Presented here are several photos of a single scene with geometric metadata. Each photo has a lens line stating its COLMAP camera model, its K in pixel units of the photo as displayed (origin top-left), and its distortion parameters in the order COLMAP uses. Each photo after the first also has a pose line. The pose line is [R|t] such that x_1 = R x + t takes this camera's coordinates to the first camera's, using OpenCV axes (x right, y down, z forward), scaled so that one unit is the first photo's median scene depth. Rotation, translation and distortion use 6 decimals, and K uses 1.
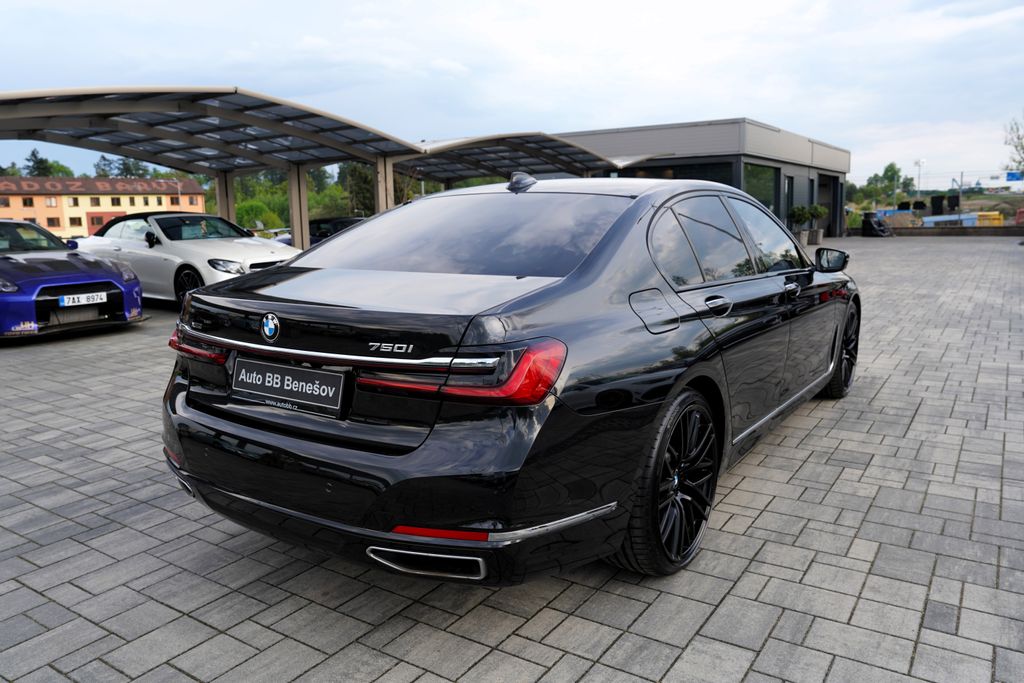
lens RADIAL K [[762.4, 0, 511.6], [0, 762.4, 290.7], [0, 0, 1]] dist [-0.092469, 0.085739]
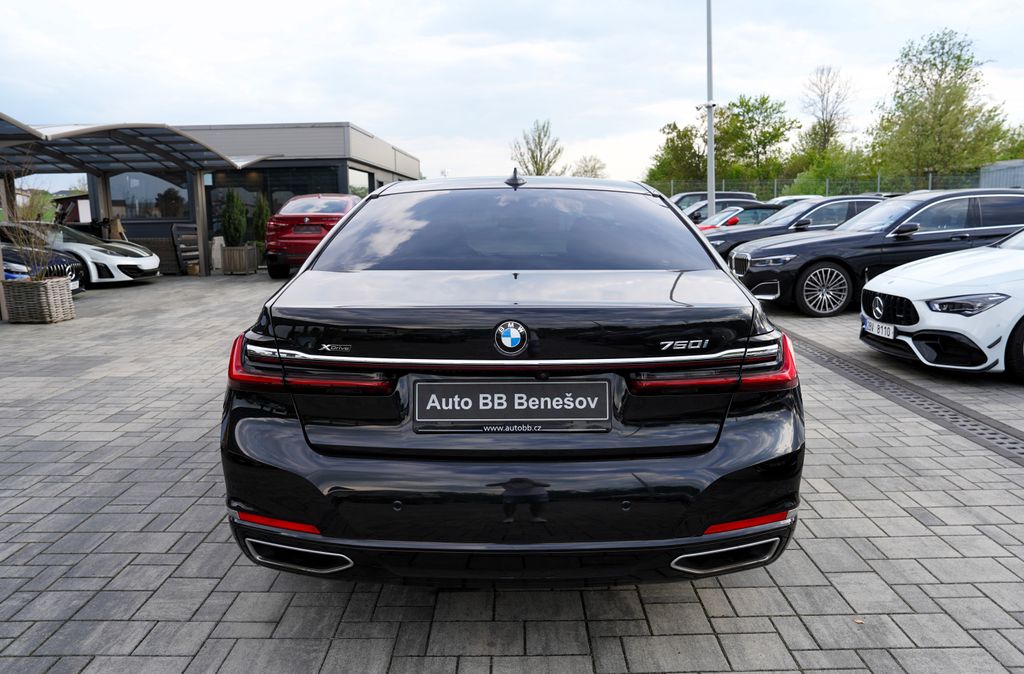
lens RADIAL K [[775.0, 0, 516.4], [0, 775.0, 302.5], [0, 0, 1]] dist [-0.087832, 0.071619]
pose [[0.829976, -0.051174, 0.555446, -0.708545], [0.047850, 0.998644, 0.020506, -0.006642], [-0.555742, 0.009559, 0.831300, 0.252576]]
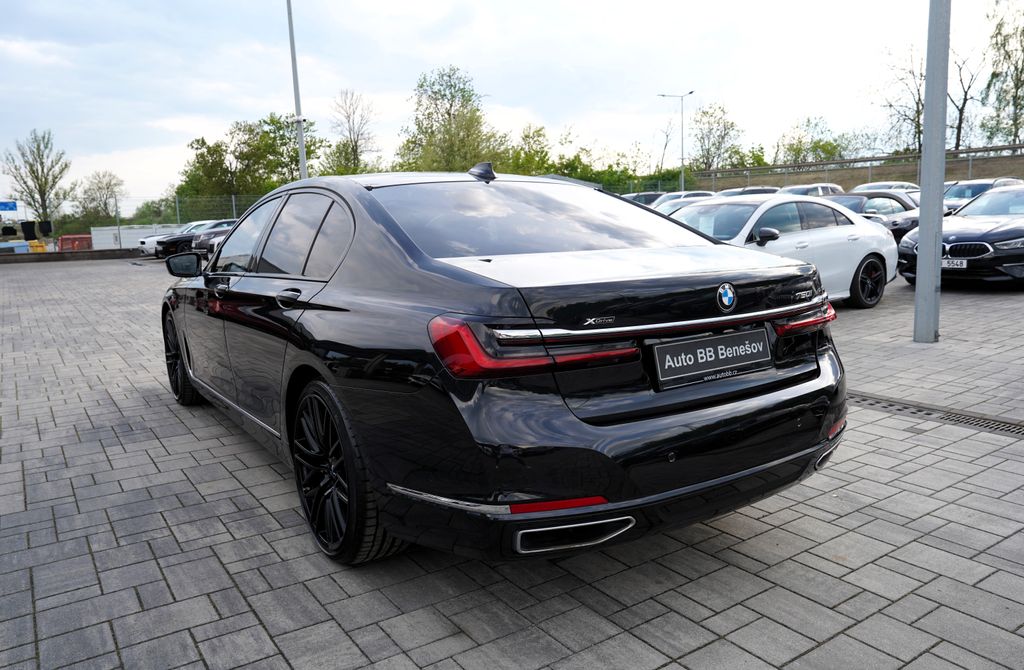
lens RADIAL K [[757.9, 0, 507.0], [0, 757.9, 293.4], [0, 0, 1]] dist [-0.067971, 0.044950]
pose [[0.379543, -0.077859, 0.921892, -1.207206], [0.110715, 0.993114, 0.038293, -0.023662], [-0.918526, 0.087534, 0.385550, 0.791564]]
